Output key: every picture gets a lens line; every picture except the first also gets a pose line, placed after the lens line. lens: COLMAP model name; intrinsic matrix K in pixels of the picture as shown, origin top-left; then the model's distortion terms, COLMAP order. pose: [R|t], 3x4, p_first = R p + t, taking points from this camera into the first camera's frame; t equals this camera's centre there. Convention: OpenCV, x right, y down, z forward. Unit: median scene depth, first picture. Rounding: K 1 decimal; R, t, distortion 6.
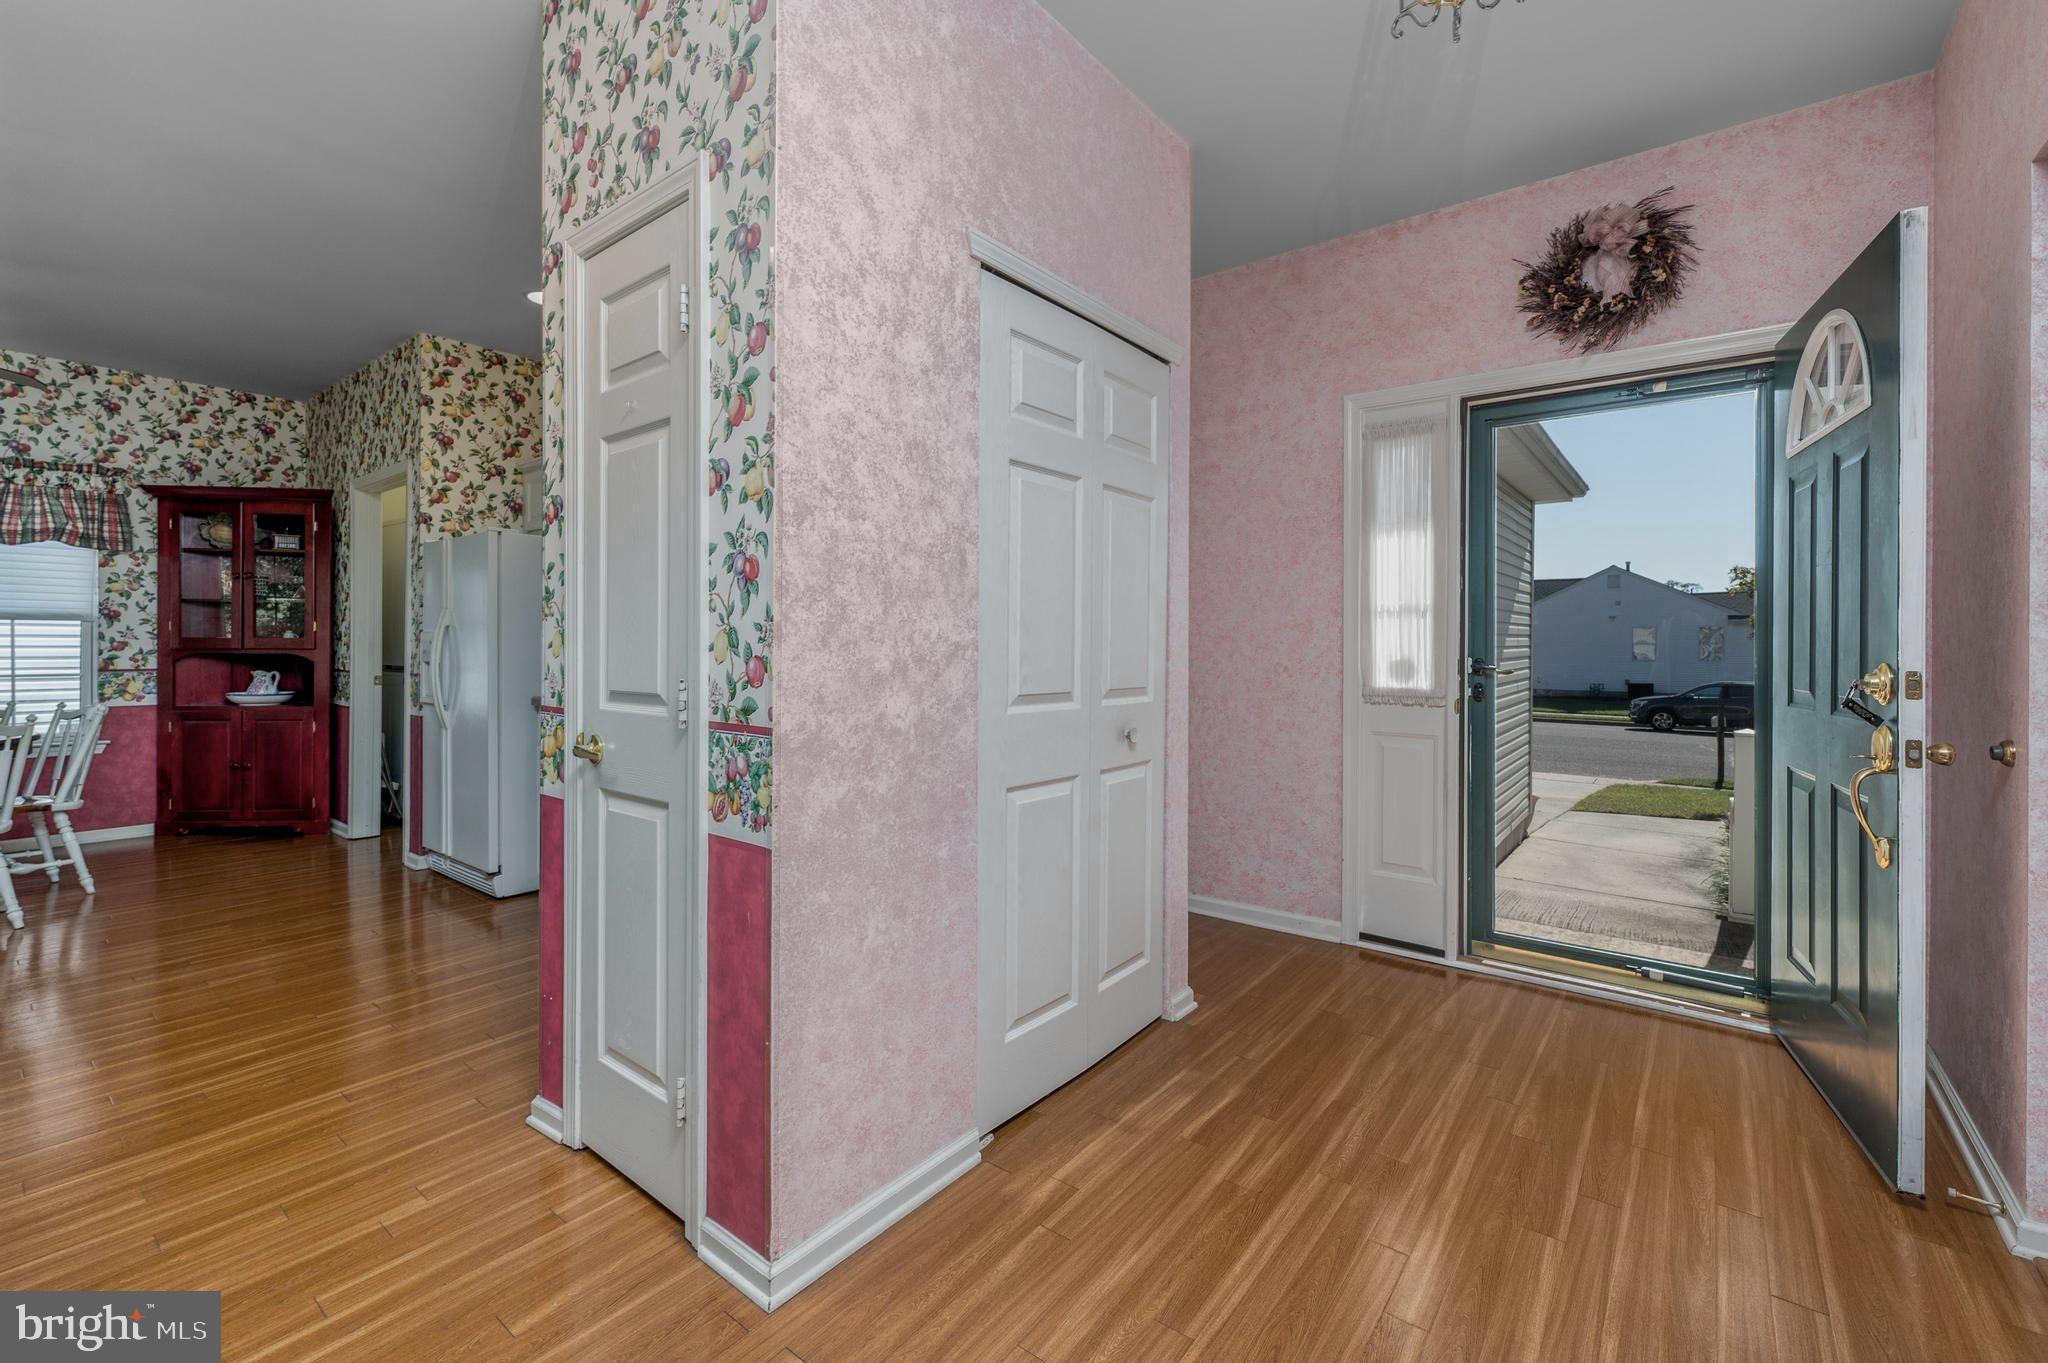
lens RADIAL K [[852.7, 0, 1029.4], [0, 852.7, 642.7], [0, 0, 1]] dist [0.001255, 0.000083]
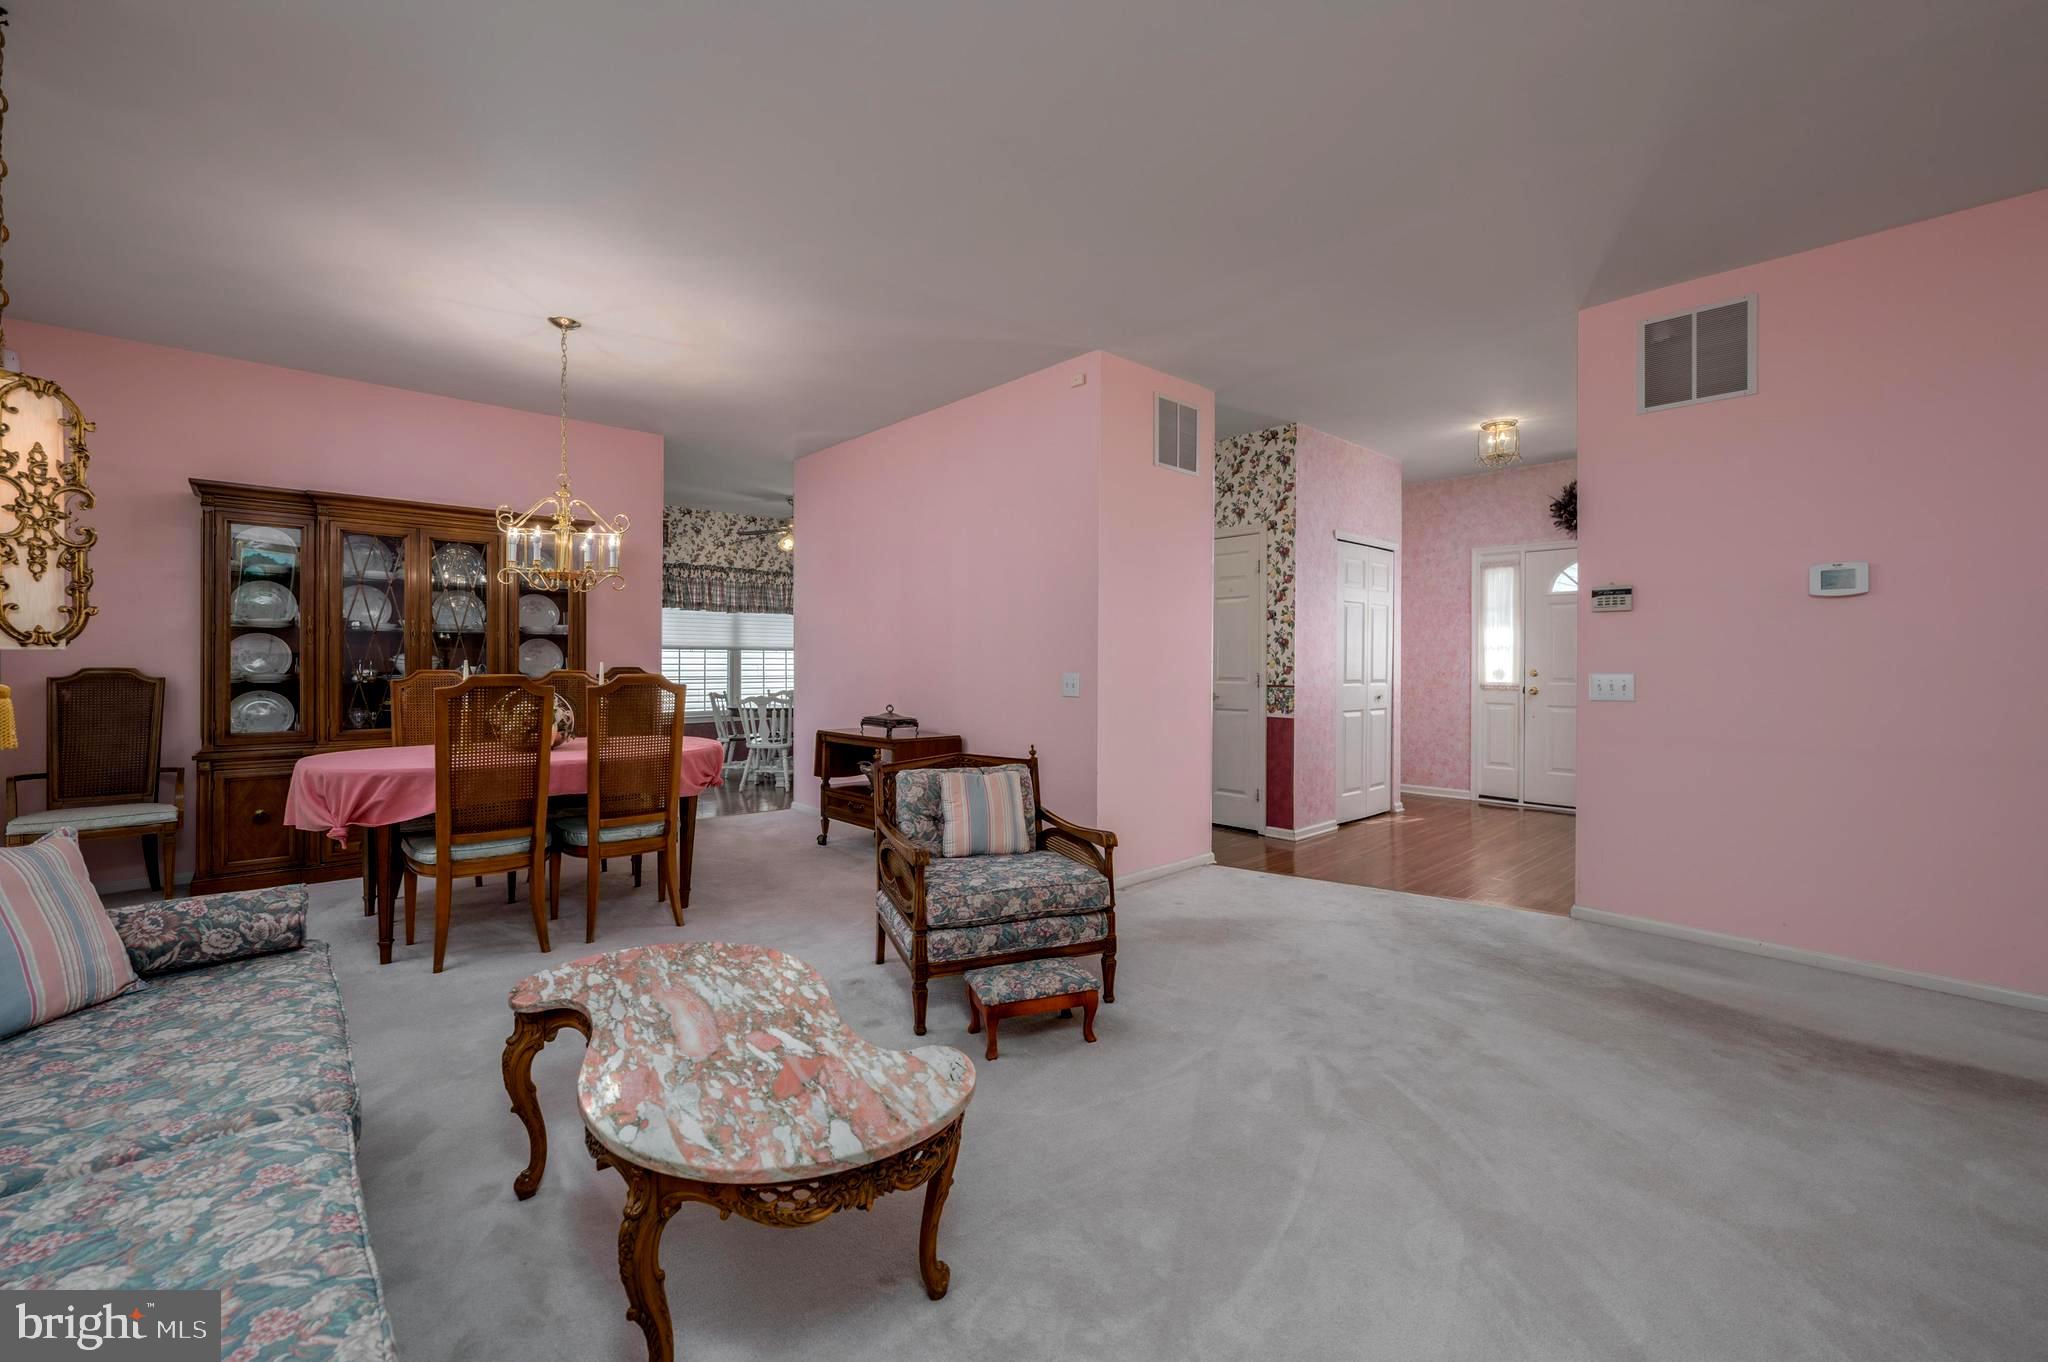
lens RADIAL K [[861.0, 0, 1028.9], [0, 861.0, 662.6], [0, 0, 1]] dist [-0.001264, -0.000045]
pose [[0.987213, 0.000248, -0.159407, -0.237063], [-0.000078, 0.999999, 0.001068, -0.000742], [0.159407, -0.001042, 0.987212, -0.806595]]
